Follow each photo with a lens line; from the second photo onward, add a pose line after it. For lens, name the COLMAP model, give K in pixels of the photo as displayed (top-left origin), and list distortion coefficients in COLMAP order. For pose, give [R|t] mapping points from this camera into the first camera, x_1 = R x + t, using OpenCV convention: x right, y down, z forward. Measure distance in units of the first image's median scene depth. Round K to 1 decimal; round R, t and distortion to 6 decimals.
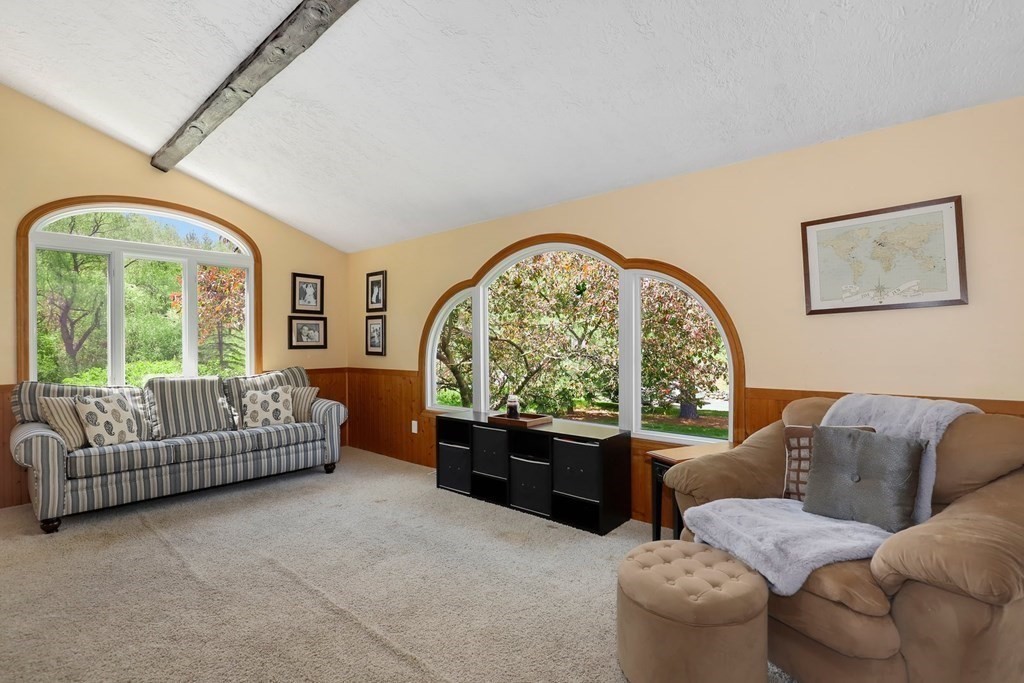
lens RADIAL K [[485.8, 0, 516.0], [0, 485.8, 342.9], [0, 0, 1]] dist [-0.035409, 0.007078]
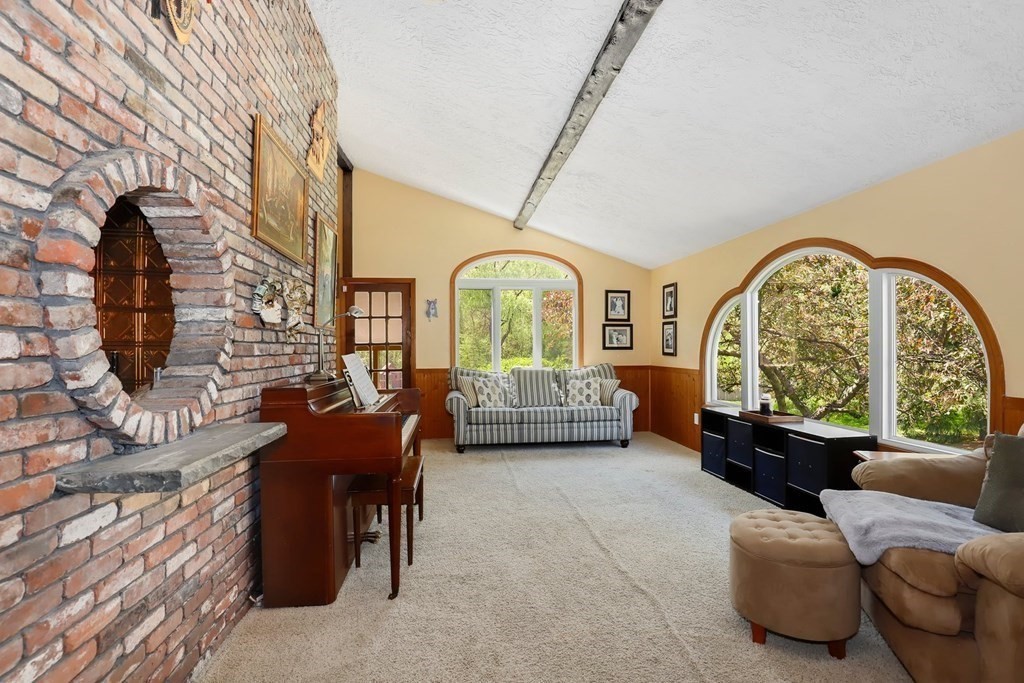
lens RADIAL K [[485.8, 0, 508.0], [0, 485.8, 347.5], [0, 0, 1]] dist [-0.035409, 0.007078]
pose [[0.741330, 0.004936, -0.671122, 0.273657], [-0.001144, 0.999981, 0.006091, -0.000674], [0.671139, -0.003748, 0.741322, -0.168925]]
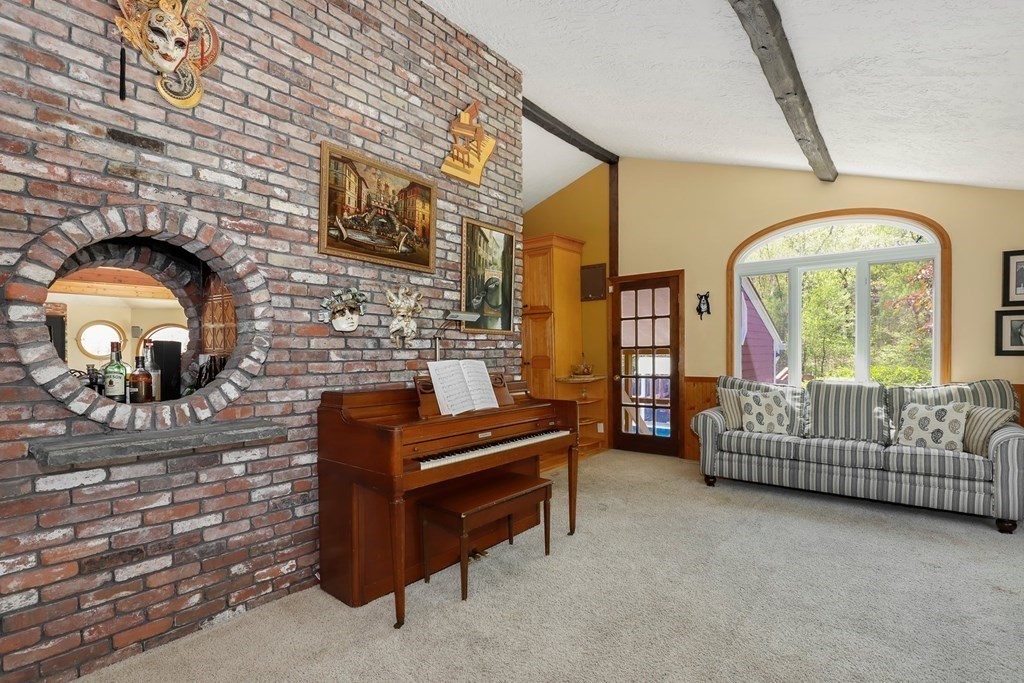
lens RADIAL K [[485.8, 0, 512.0], [0, 485.8, 361.2], [0, 0, 1]] dist [-0.035409, 0.007078]
pose [[0.025451, 0.028226, -0.999278, 0.312033], [0.005708, 0.999581, 0.028380, -0.004150], [0.999660, -0.006426, 0.025279, 0.302674]]
